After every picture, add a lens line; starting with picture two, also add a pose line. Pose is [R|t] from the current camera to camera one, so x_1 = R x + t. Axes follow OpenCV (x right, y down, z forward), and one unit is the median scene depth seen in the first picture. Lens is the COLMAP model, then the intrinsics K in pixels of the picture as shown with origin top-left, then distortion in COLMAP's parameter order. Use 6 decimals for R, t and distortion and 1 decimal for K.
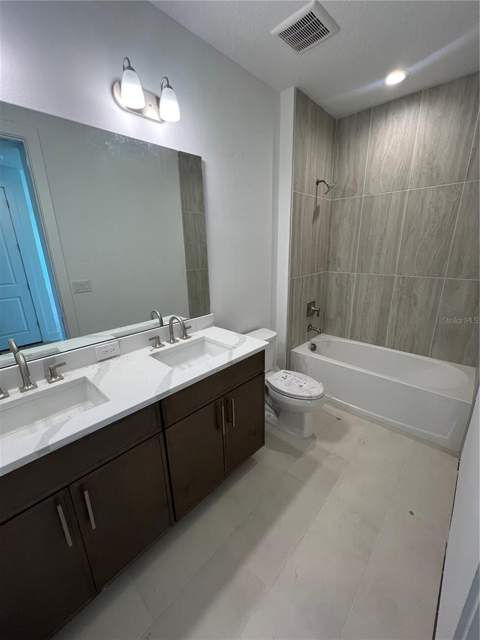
lens RADIAL K [[257.0, 0, 240.0], [0, 257.0, 320.0], [0, 0, 1]] dist [-0.000179, 0.000156]
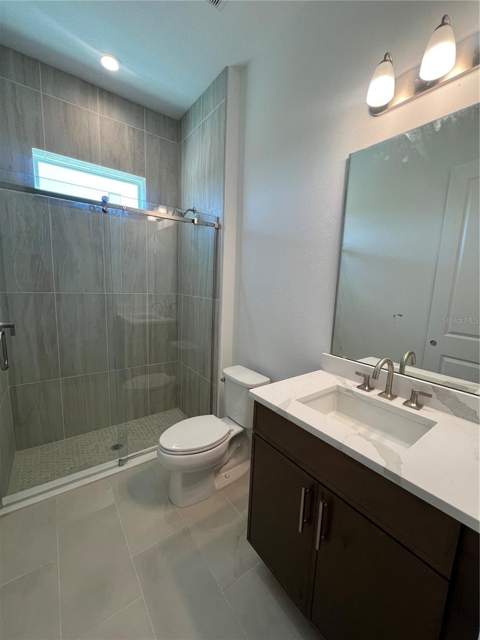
lens RADIAL K [[257.0, 0, 240.0], [0, 257.0, 320.0], [0, 0, 1]] dist [-0.000179, 0.000156]
pose [[-0.184540, 0.167086, -0.968518, 0.457428], [-0.291628, 0.931753, 0.216310, -0.143504], [0.938562, 0.322365, -0.123219, 0.658571]]
